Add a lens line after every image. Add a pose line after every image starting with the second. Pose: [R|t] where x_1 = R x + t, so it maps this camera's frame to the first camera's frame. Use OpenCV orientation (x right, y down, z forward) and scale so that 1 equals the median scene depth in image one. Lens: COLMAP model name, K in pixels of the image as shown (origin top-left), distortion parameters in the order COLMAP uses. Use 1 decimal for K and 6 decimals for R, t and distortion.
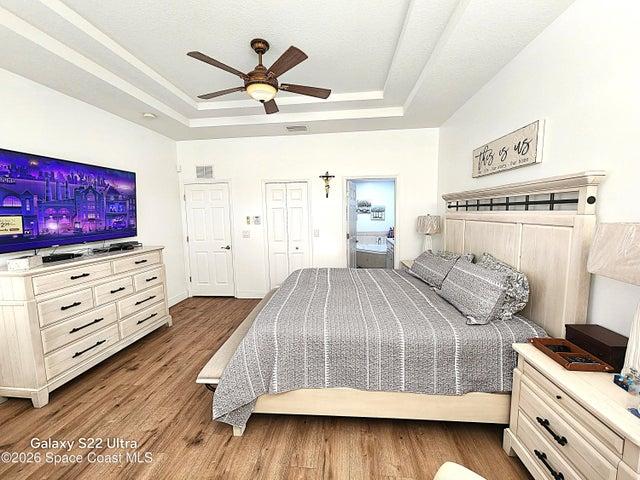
lens RADIAL K [[265.0, 0, 321.9], [0, 265.0, 239.9], [0, 0, 1]] dist [-0.004346, 0.001497]
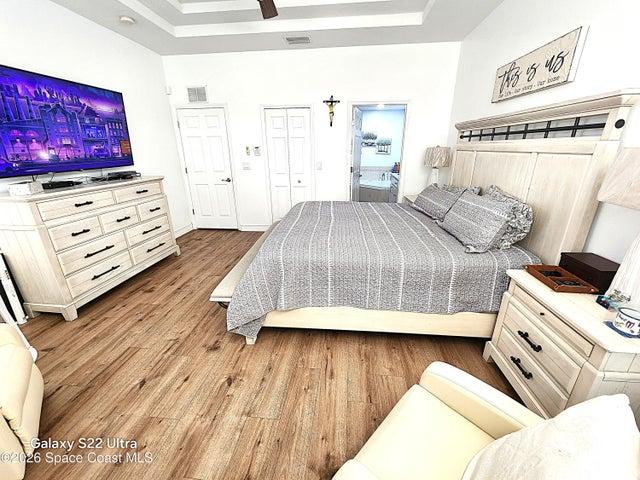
lens RADIAL K [[265.0, 0, 322.2], [0, 265.0, 240.1], [0, 0, 1]] dist [-0.004346, 0.001497]
pose [[0.999903, 0.013912, -0.001082, -0.012689], [-0.013278, 0.972422, 0.232850, 0.031723], [0.004291, -0.232813, 0.972512, -0.000672]]
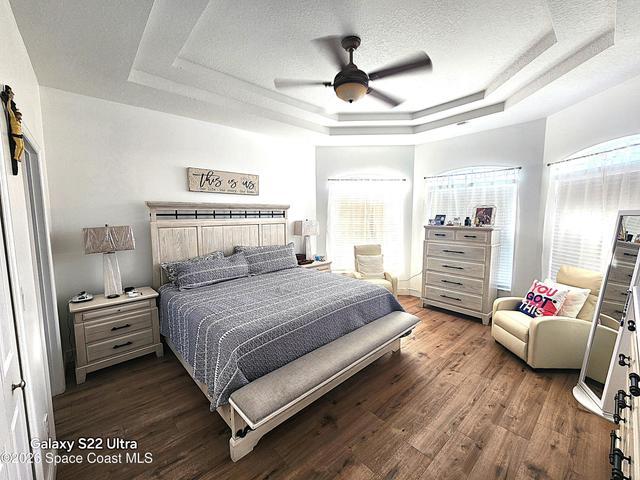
lens RADIAL K [[265.0, 0, 324.5], [0, 265.0, 237.4], [0, 0, 1]] dist [-0.004346, 0.001497]
pose [[-0.747145, -0.035221, 0.663727, -0.974131], [0.089006, 0.984299, 0.152425, -0.231610], [-0.658674, 0.172959, -0.732280, 2.216076]]
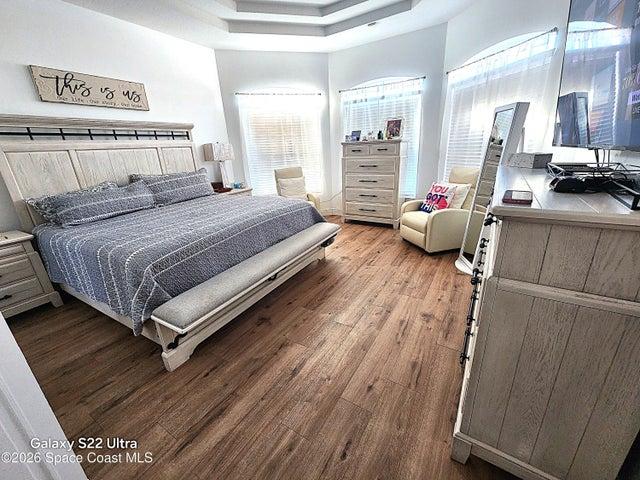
lens RADIAL K [[265.0, 0, 324.5], [0, 265.0, 236.9], [0, 0, 1]] dist [-0.004346, 0.001497]
pose [[-0.903150, -0.078002, 0.422180, -0.997306], [0.108453, 0.910013, 0.400144, -0.106206], [-0.415401, 0.407176, -0.813418, 2.223419]]
